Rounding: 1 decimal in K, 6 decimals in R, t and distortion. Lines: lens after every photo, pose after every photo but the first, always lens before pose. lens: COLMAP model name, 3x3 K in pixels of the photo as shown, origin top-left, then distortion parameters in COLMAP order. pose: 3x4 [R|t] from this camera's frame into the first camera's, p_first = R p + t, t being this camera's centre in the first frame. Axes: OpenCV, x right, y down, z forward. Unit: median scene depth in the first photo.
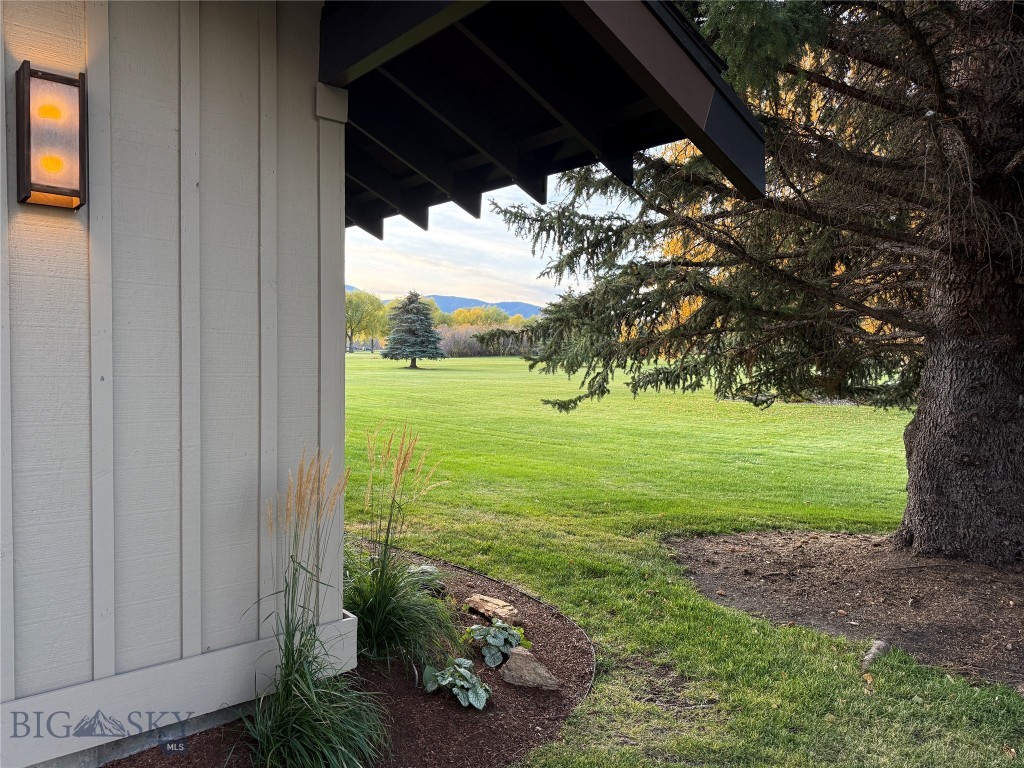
lens RADIAL K [[713.5, 0, 512.0], [0, 713.5, 384.0], [0, 0, 1]] dist [-0.005440, -0.003926]
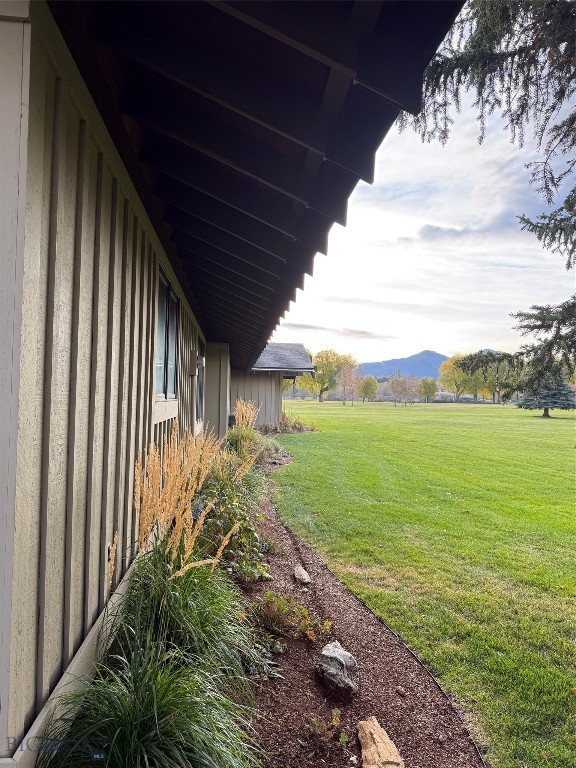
lens RADIAL K [[535.1, 0, 288.0], [0, 535.1, 384.0], [0, 0, 1]] dist [-0.005440, -0.003926]
pose [[0.819410, -0.009529, -0.573128, 0.115747], [-0.037472, 0.996833, -0.070148, 0.006600], [0.571981, 0.078956, 0.816458, 0.321948]]
